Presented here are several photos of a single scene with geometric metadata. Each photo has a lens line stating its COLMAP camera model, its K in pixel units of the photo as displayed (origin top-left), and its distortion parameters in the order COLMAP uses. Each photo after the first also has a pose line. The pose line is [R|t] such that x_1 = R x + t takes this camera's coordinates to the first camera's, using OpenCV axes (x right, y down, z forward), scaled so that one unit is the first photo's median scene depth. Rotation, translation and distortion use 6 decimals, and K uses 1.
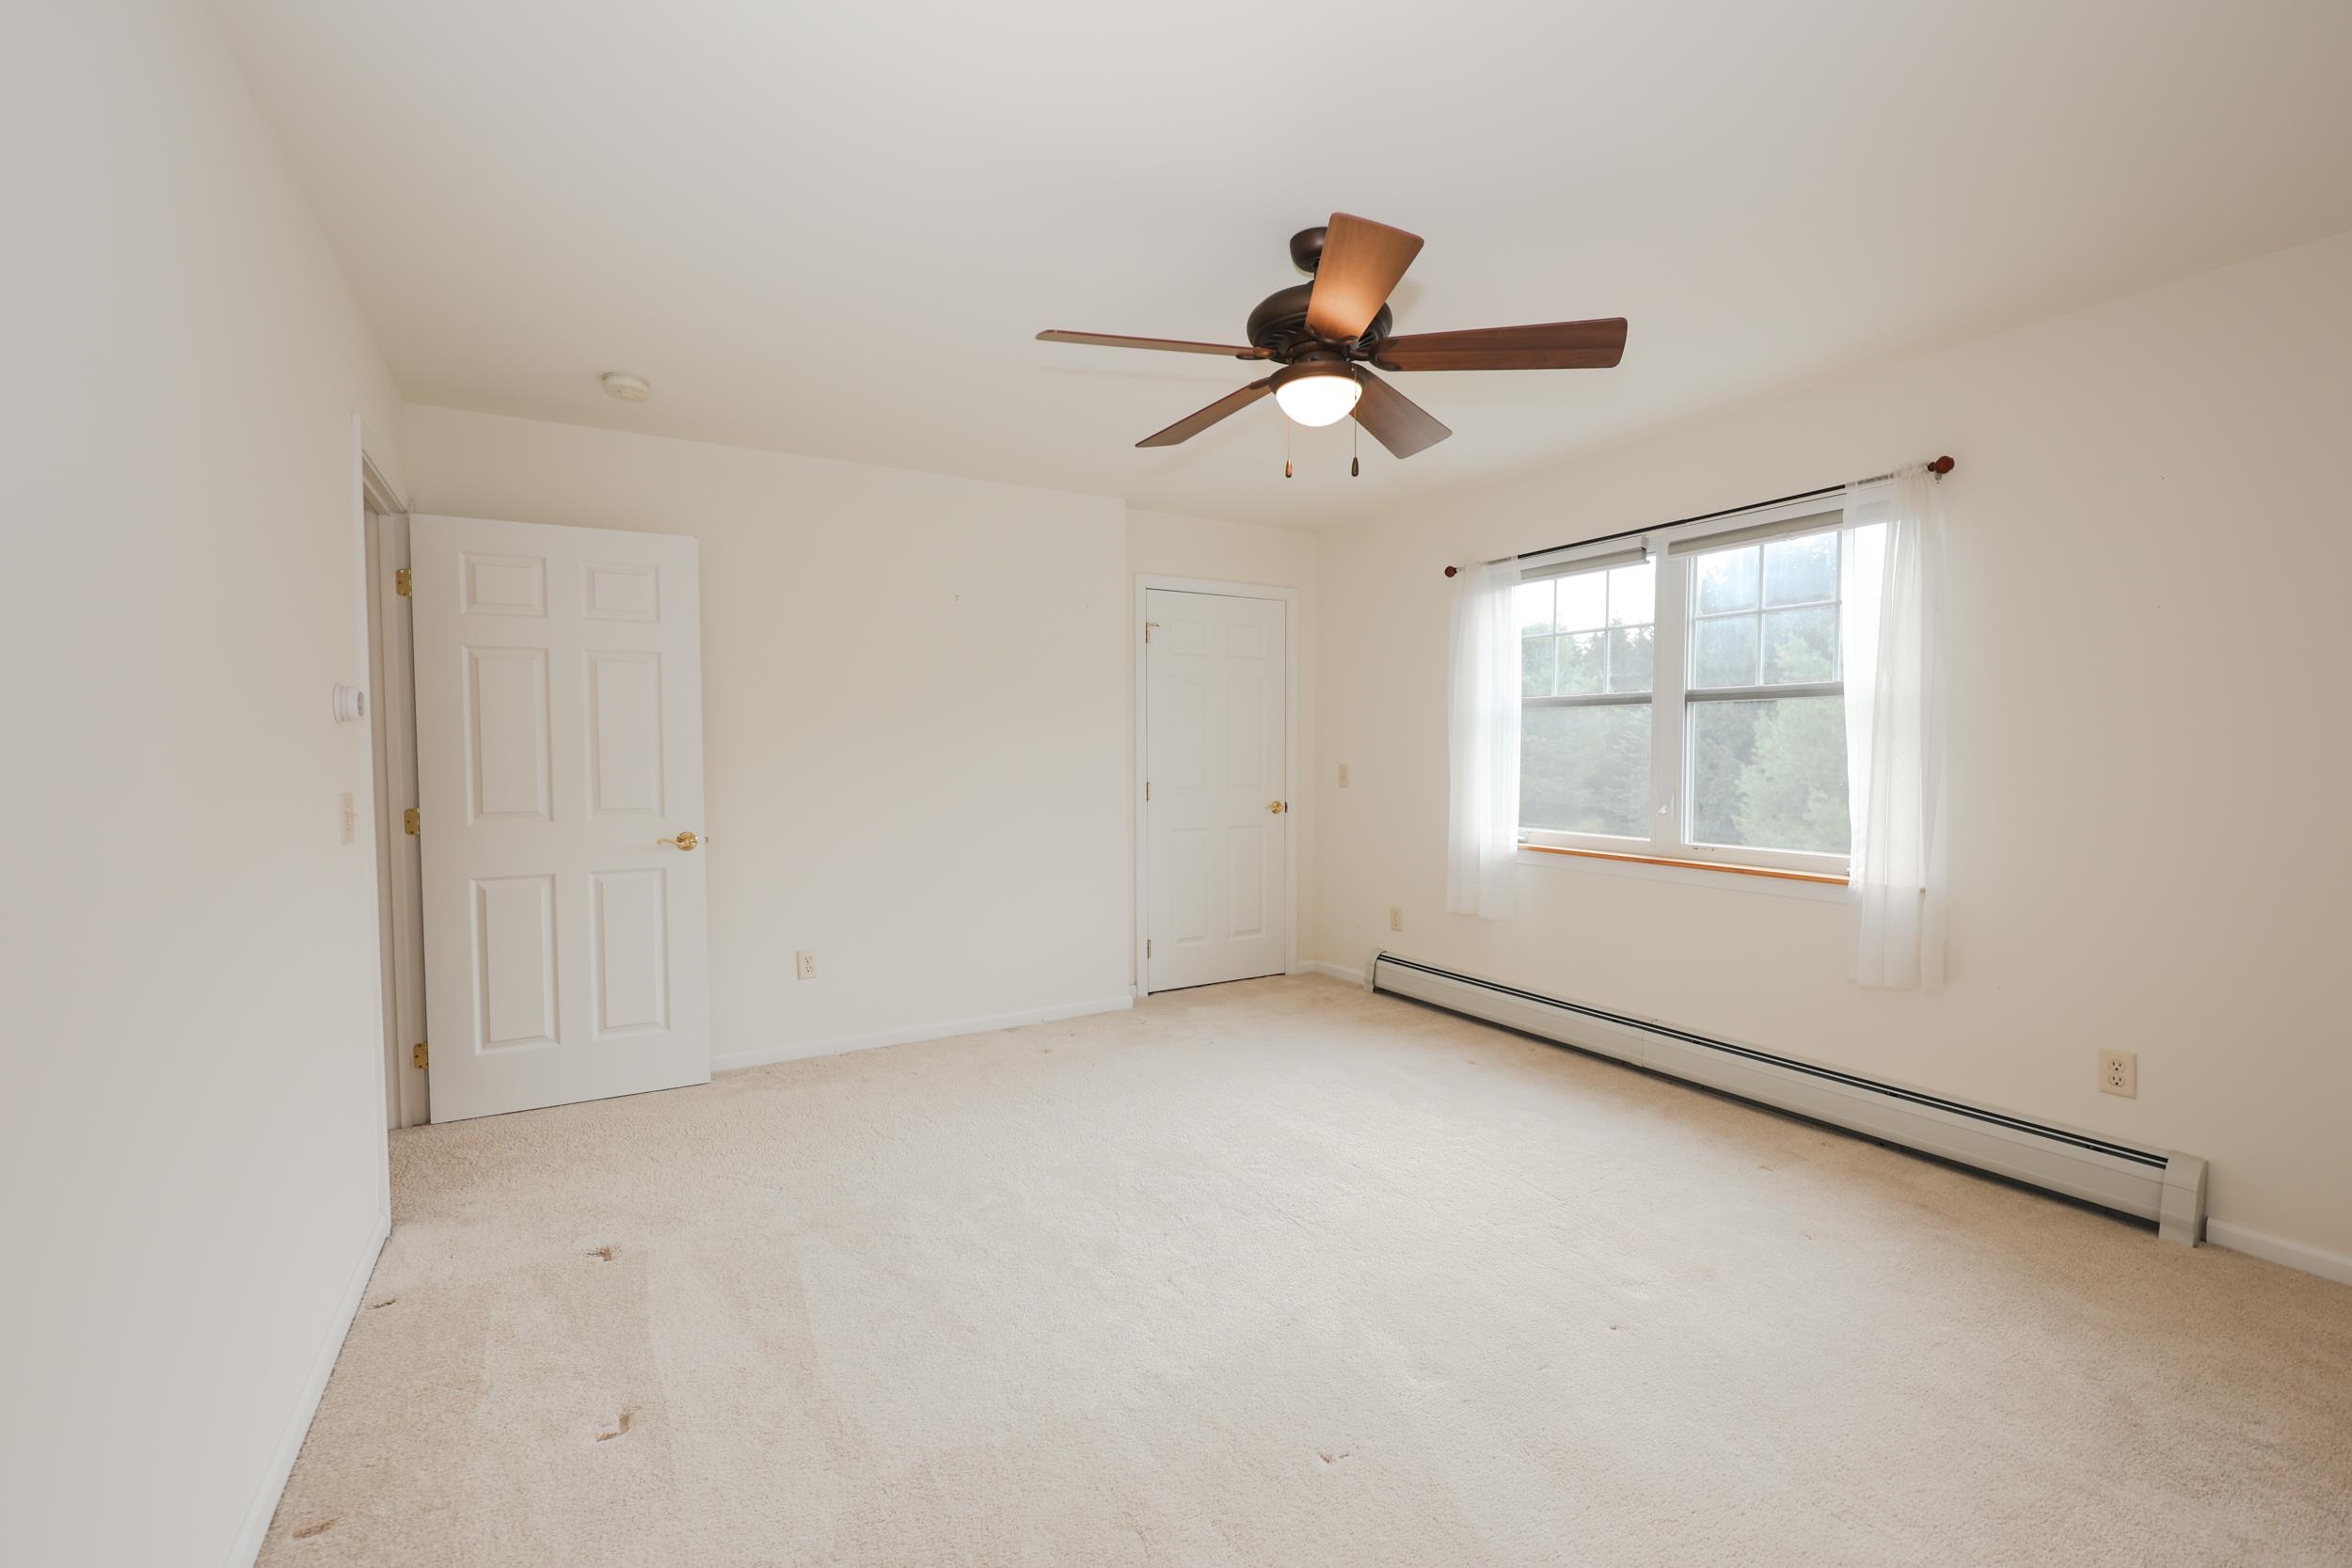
lens RADIAL K [[938.7, 0, 1164.7], [0, 938.7, 786.8], [0, 0, 1]] dist [0.001488, 0.000059]
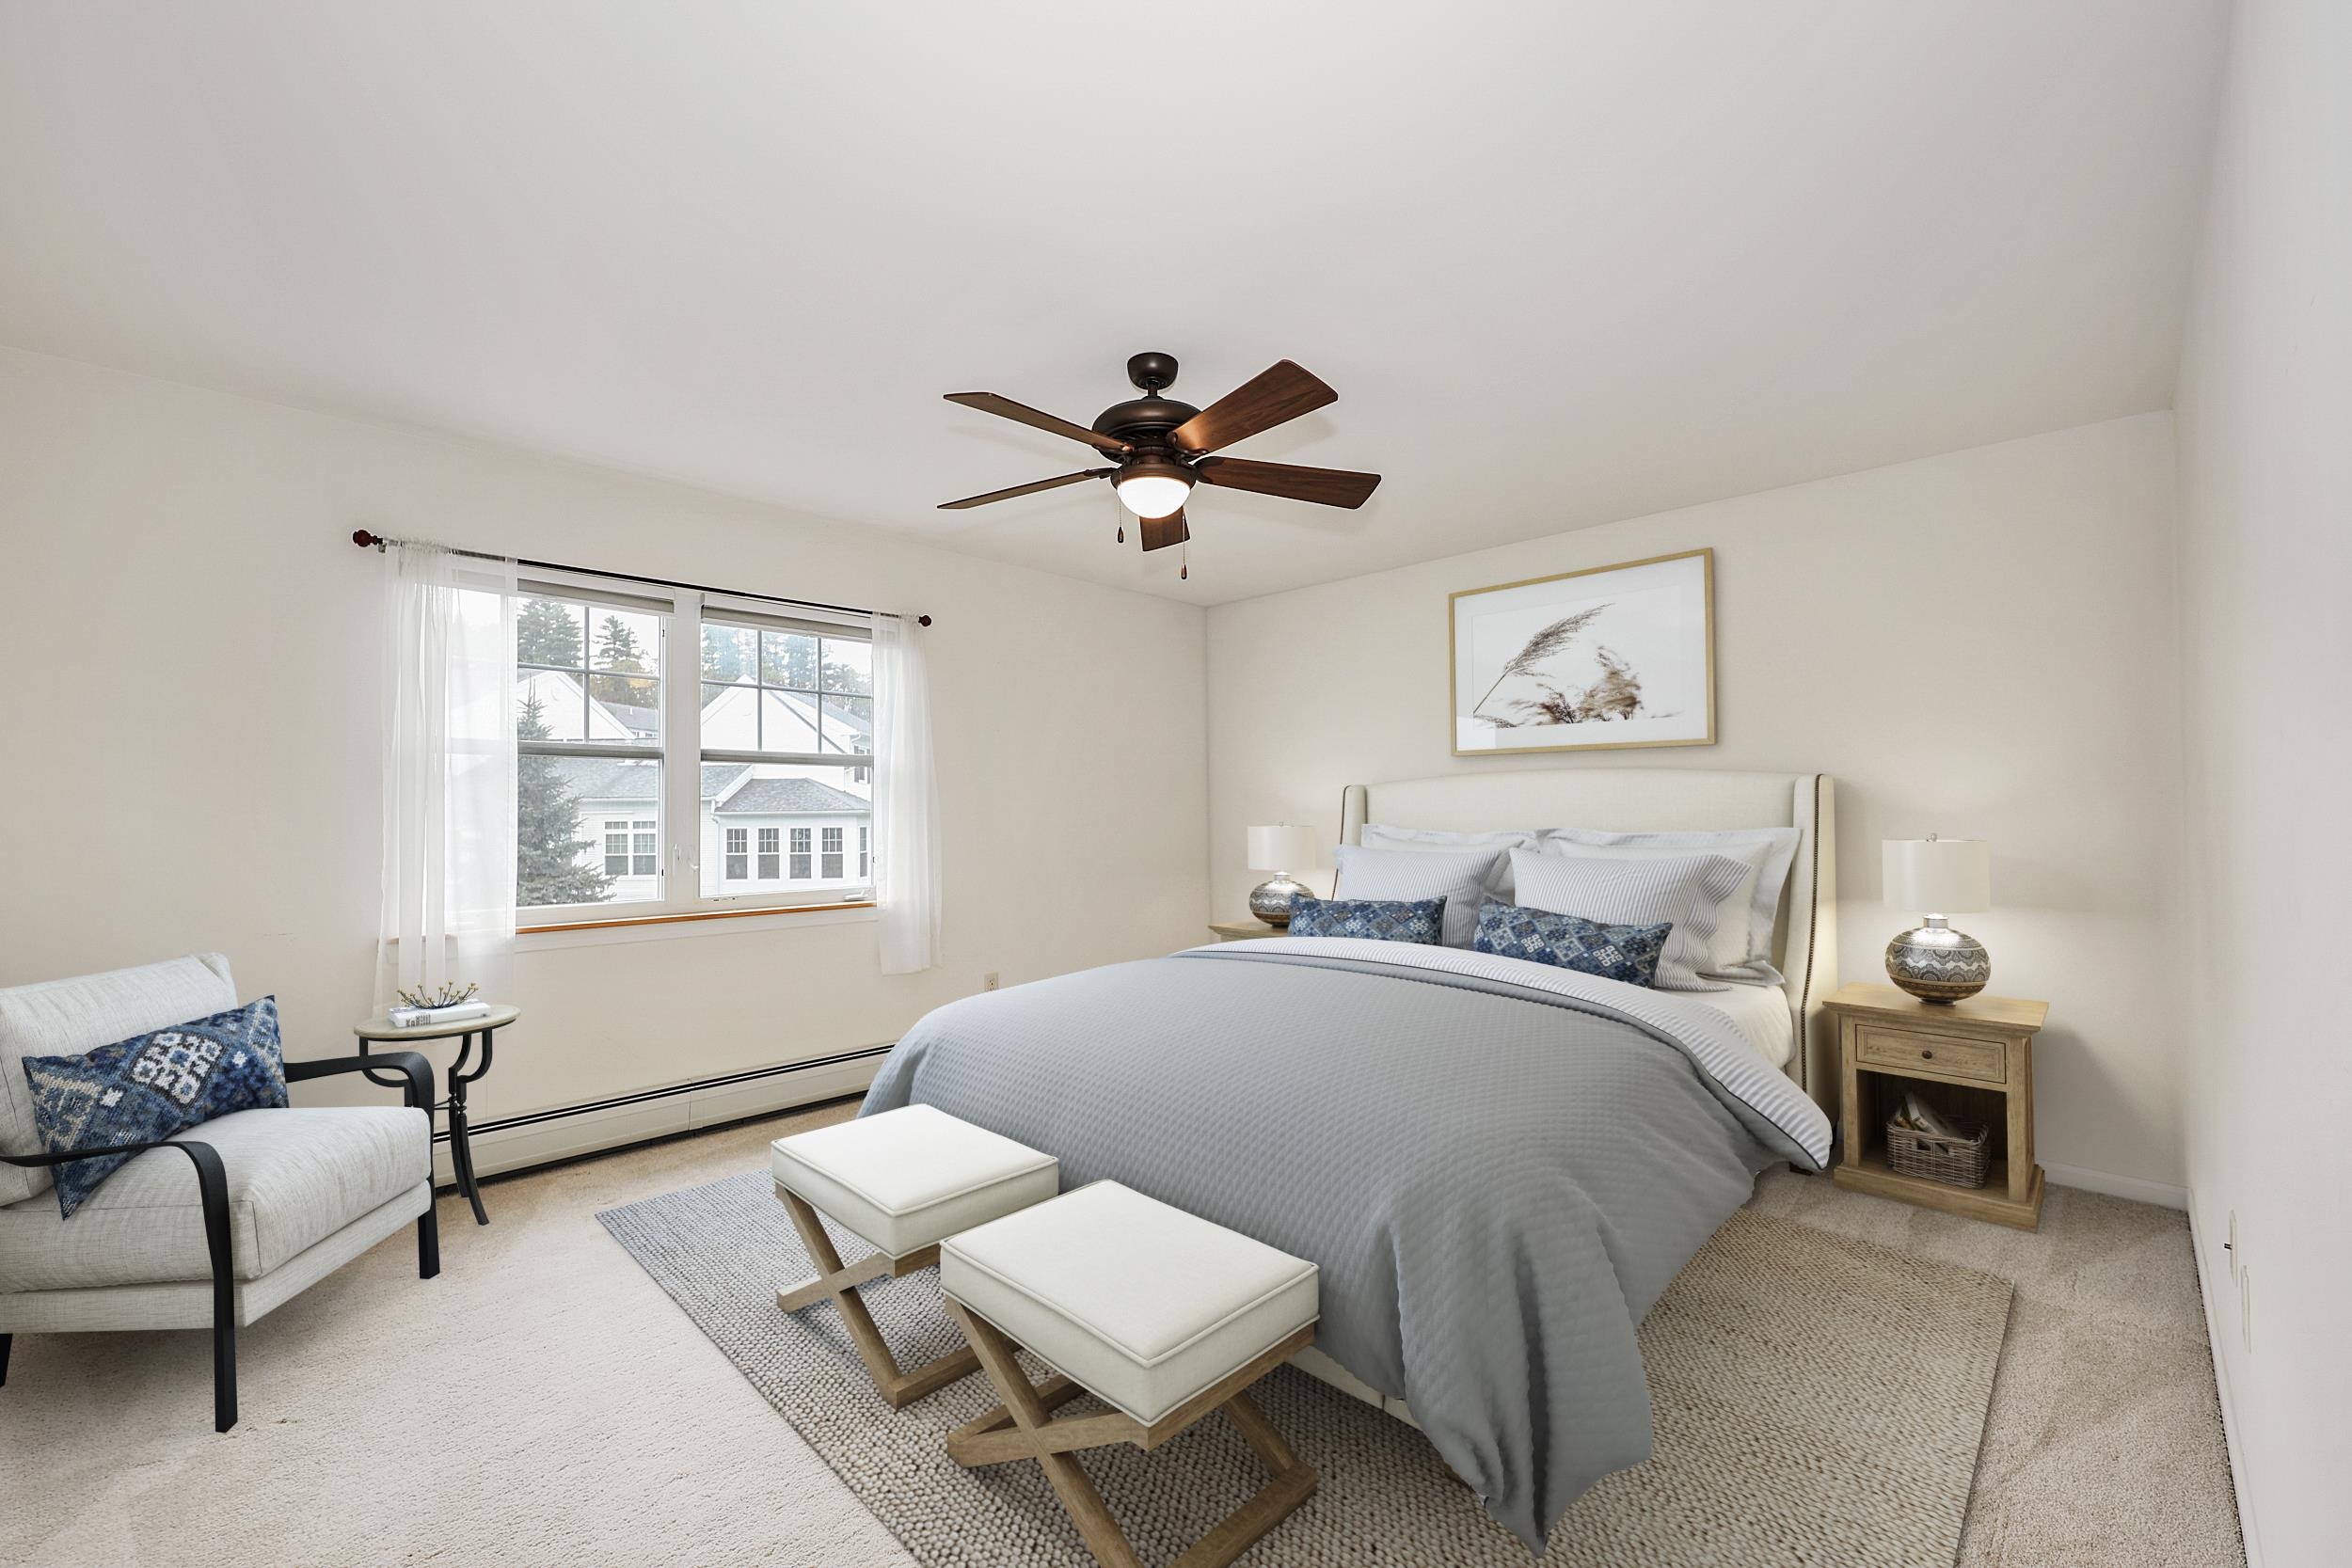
lens RADIAL K [[938.7, 0, 1164.7], [0, 938.7, 786.8], [0, 0, 1]] dist [0.001488, 0.000059]
pose [[-0.196544, 0.022698, 0.980232, -0.630595], [0.036567, 0.999206, -0.015805, -0.028862], [-0.979813, 0.032737, -0.197218, 0.791423]]
